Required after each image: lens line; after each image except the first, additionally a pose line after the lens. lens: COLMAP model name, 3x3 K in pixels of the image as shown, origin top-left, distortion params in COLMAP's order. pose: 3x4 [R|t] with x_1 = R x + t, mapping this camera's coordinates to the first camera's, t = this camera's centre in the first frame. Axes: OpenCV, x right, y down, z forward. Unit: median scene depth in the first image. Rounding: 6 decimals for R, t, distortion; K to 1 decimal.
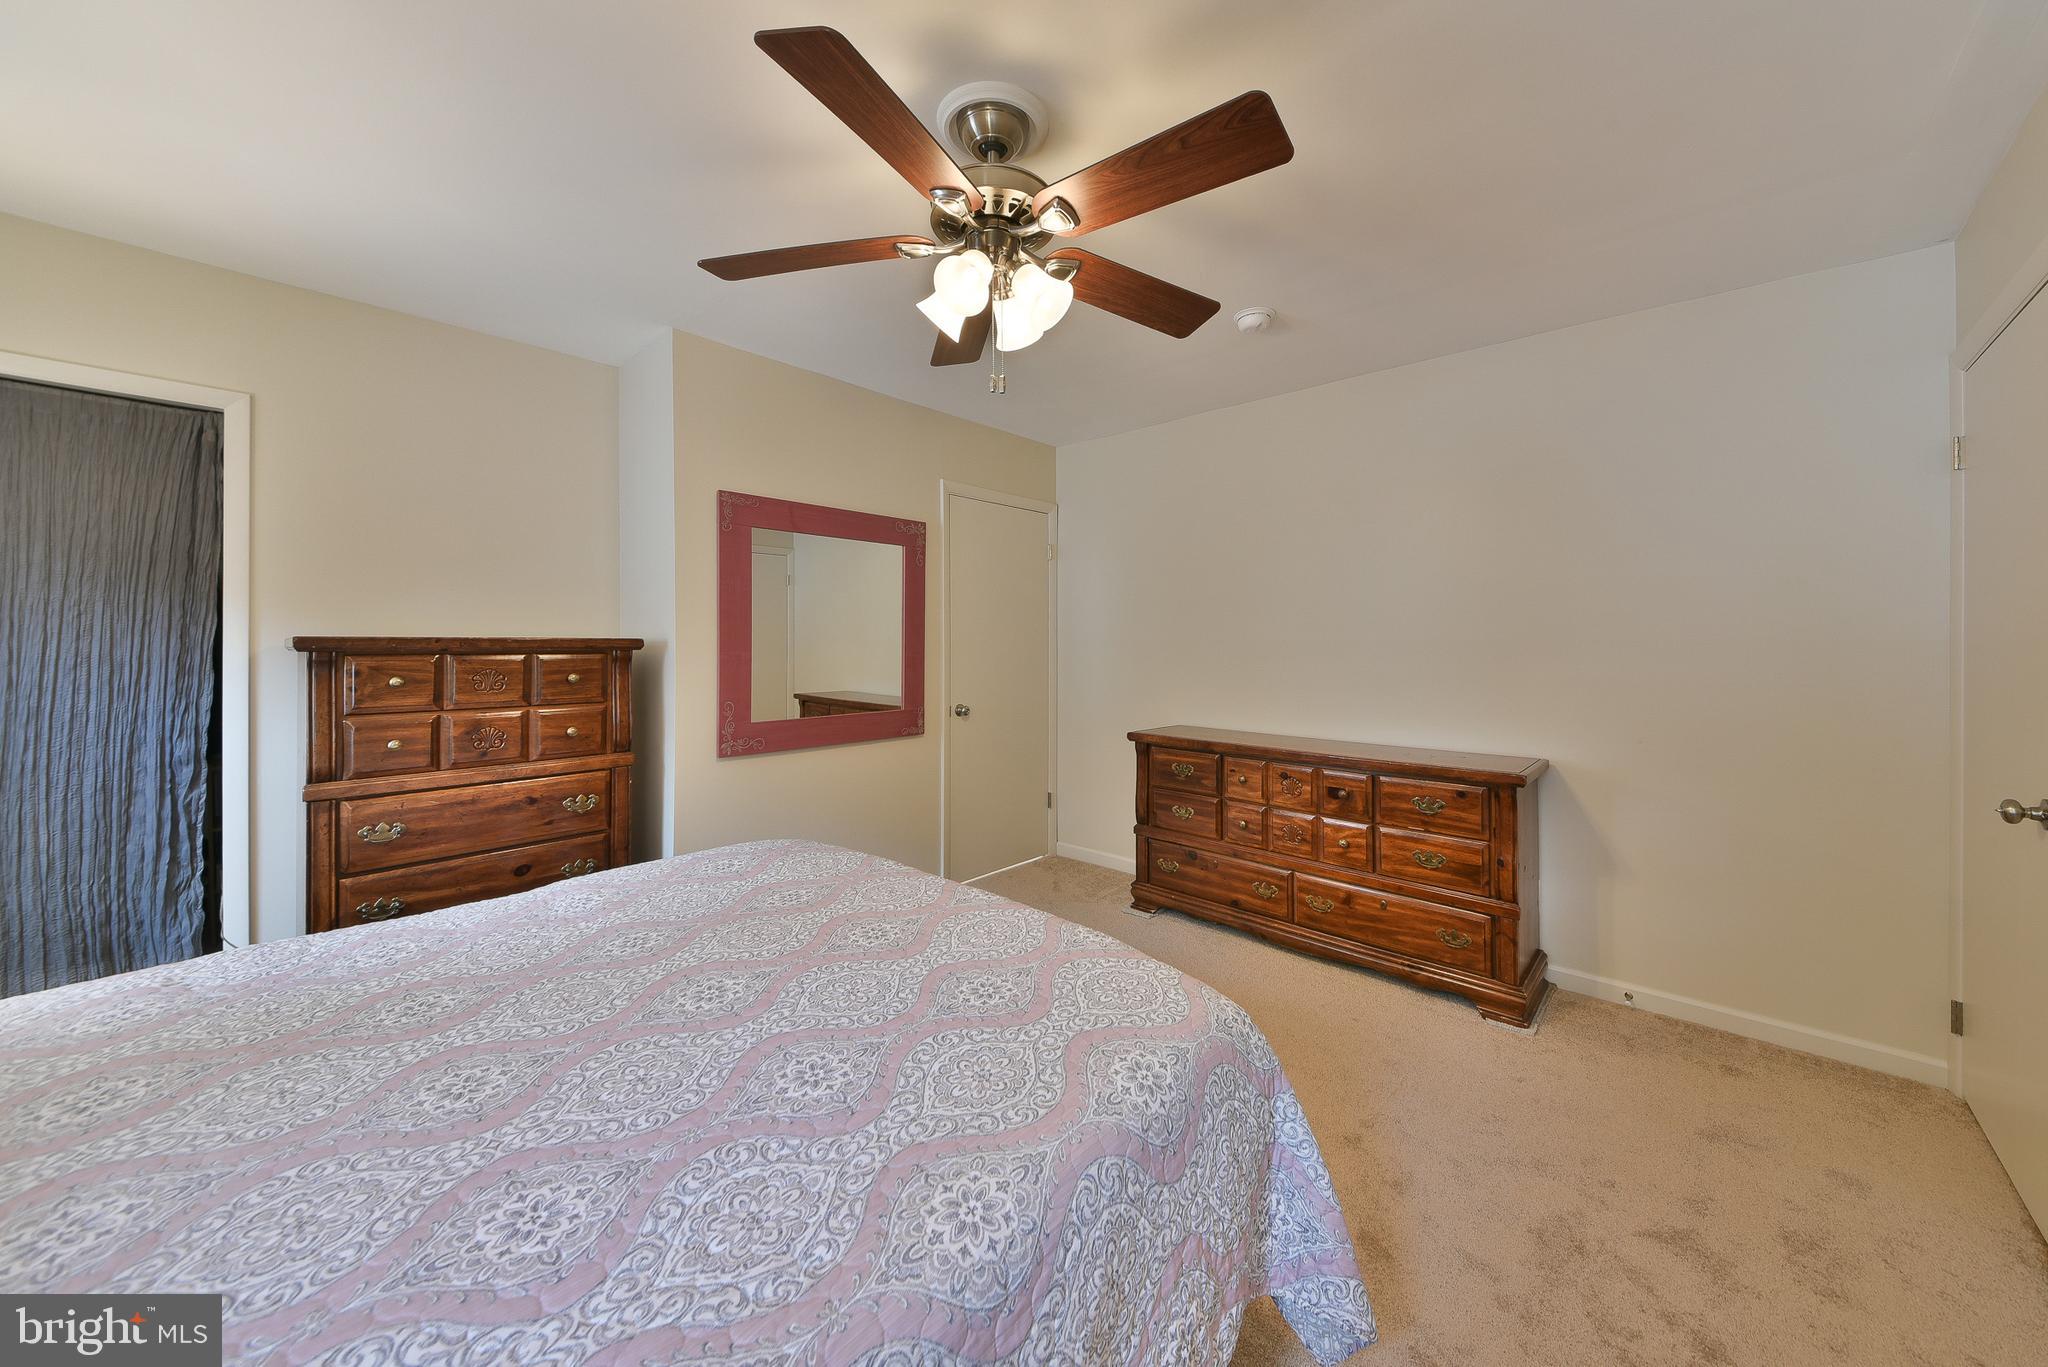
lens RADIAL K [[732.8, 0, 1015.3], [0, 732.8, 650.6], [0, 0, 1]] dist [0.024248, -0.012676]
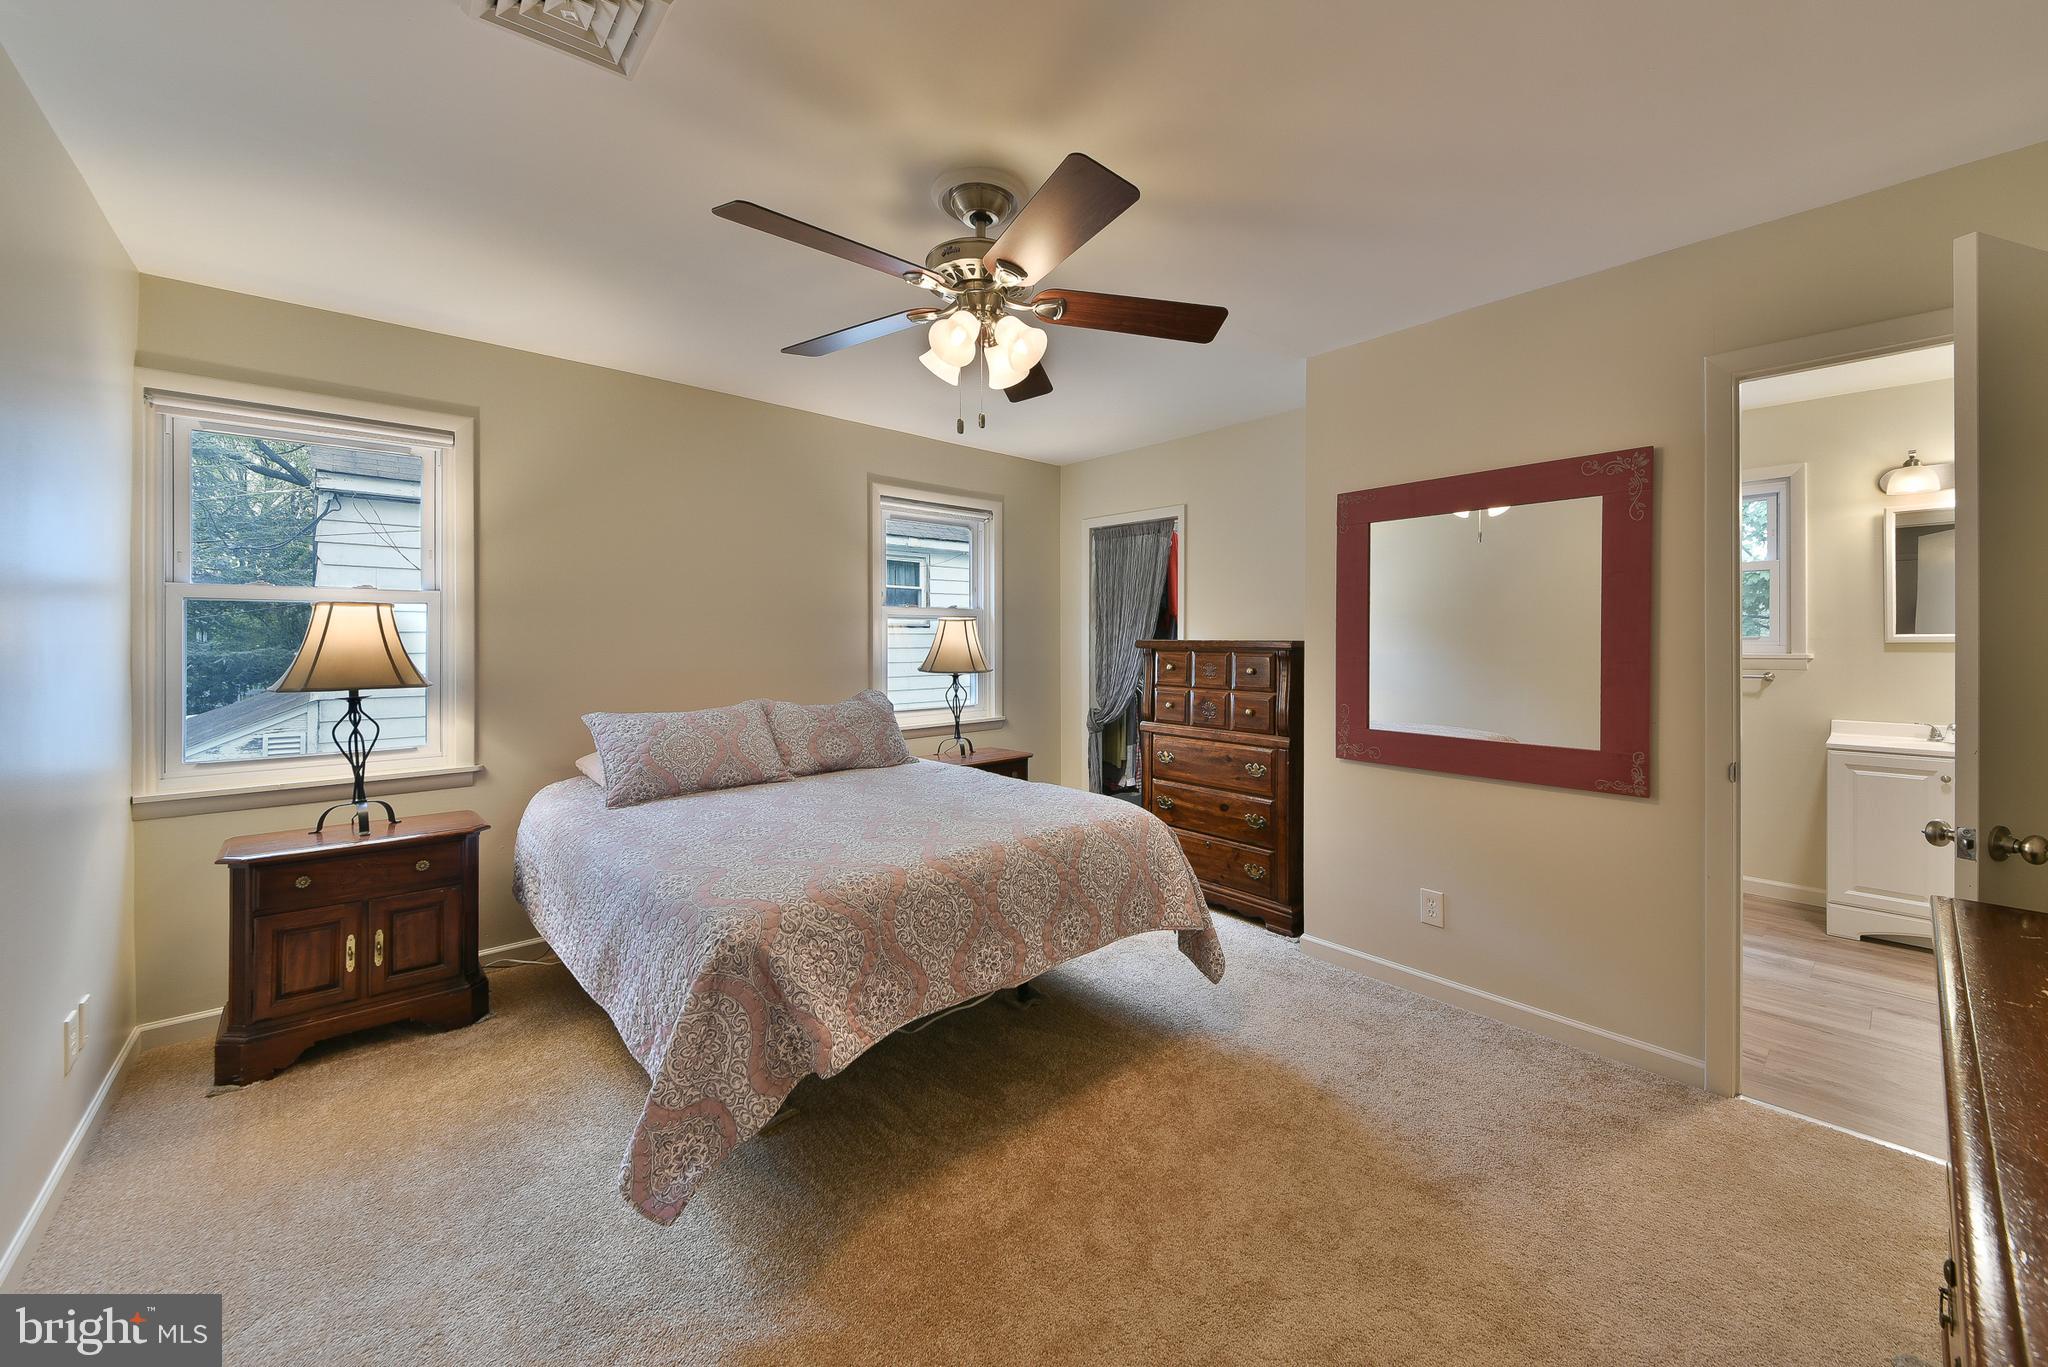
lens RADIAL K [[715.8, 0, 1051.1], [0, 715.8, 639.2], [0, 0, 1]] dist [-0.000341, -0.000045]
pose [[-0.069902, -0.004404, -0.997544, 0.723302], [-0.012260, 0.999919, -0.003556, -0.010385], [0.997479, 0.011981, -0.069950, 0.797264]]
